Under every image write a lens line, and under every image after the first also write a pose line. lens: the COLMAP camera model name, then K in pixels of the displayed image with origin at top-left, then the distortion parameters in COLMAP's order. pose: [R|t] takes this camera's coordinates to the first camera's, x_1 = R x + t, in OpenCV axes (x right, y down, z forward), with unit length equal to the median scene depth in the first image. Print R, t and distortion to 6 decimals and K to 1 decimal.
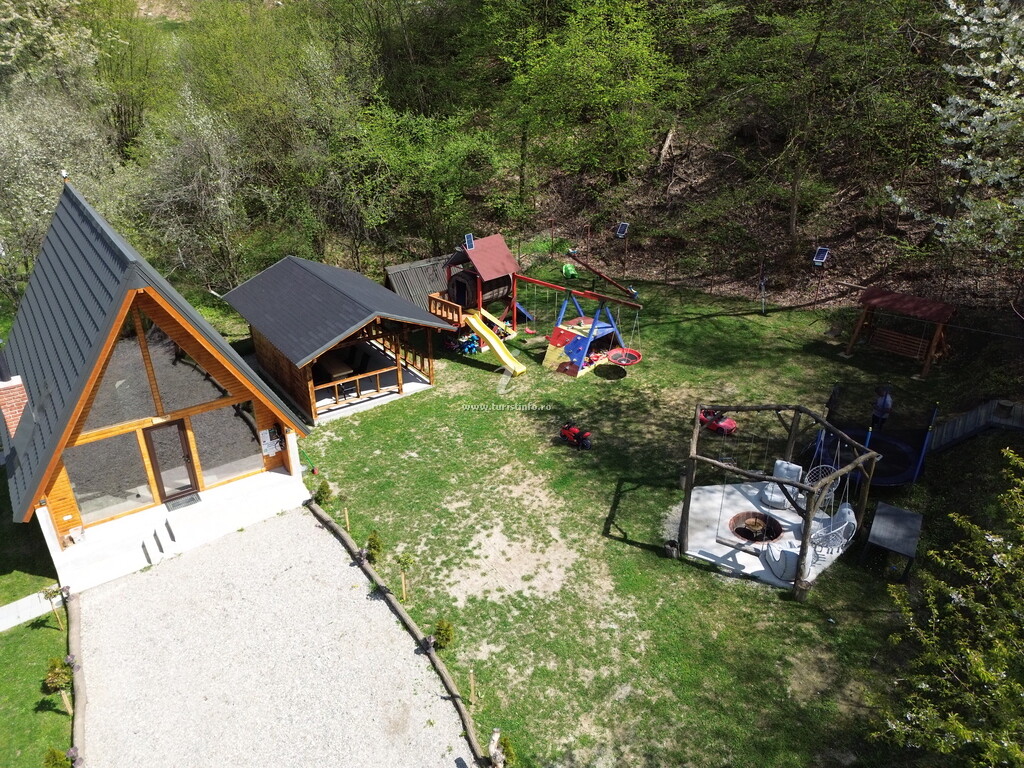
lens RADIAL K [[730.5, 0, 512.0], [0, 730.5, 384.0], [0, 0, 1]] dist [0.026267, -0.002133]
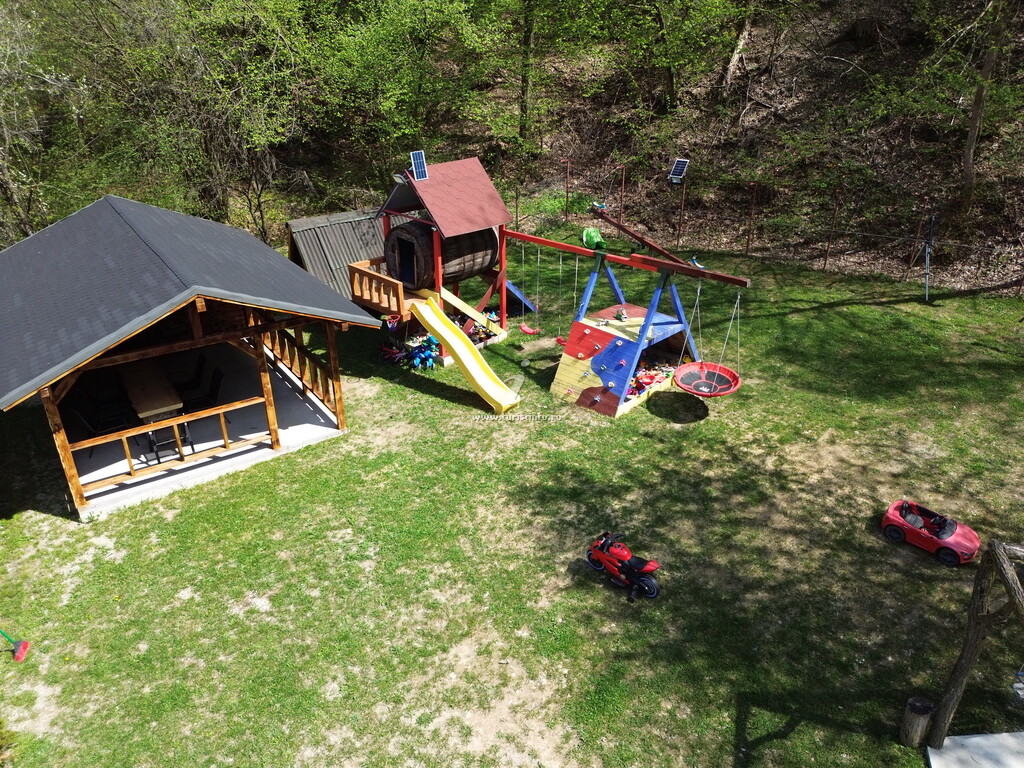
lens RADIAL K [[730.5, 0, 512.0], [0, 730.5, 384.0], [0, 0, 1]] dist [0.026267, -0.002133]
pose [[0.999891, 0.006470, -0.013271, 0.020017], [-0.006423, 0.999973, 0.003646, -0.033374], [0.013294, -0.003561, 0.999905, 0.452701]]
